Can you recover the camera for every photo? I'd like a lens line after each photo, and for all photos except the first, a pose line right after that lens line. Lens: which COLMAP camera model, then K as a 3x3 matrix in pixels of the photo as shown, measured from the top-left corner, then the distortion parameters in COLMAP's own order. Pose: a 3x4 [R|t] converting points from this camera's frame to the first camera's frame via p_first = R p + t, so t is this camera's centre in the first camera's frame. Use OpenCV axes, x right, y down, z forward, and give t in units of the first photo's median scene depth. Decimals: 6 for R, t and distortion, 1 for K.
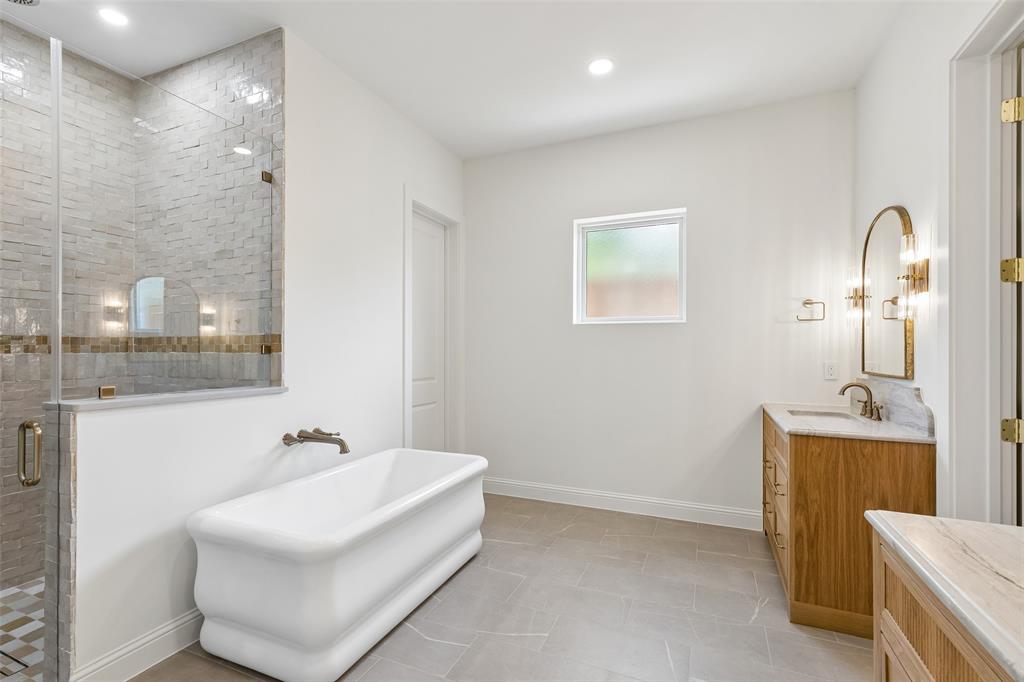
lens RADIAL K [[463.9, 0, 512.8], [0, 463.9, 346.3], [0, 0, 1]] dist [-0.000559, 0.000326]
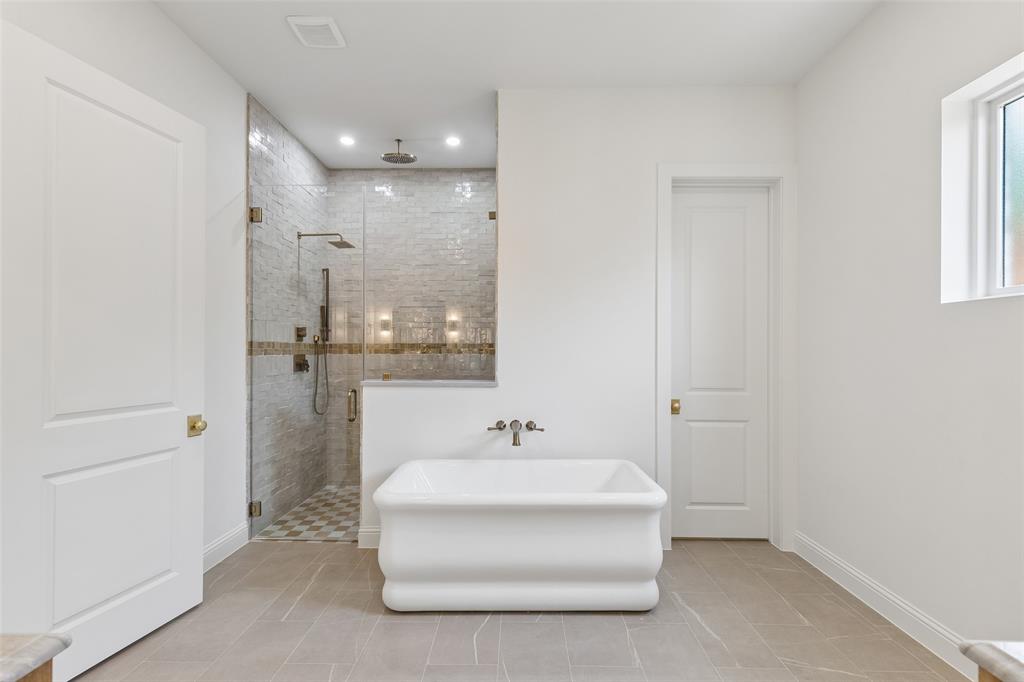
lens RADIAL K [[463.9, 0, 512.6], [0, 463.9, 347.4], [0, 0, 1]] dist [-0.000559, 0.000326]
pose [[0.379782, -0.006765, -0.925051, 0.655946], [0.004805, 0.999974, -0.005340, 0.001810], [0.925063, -0.002416, 0.379805, 0.570376]]
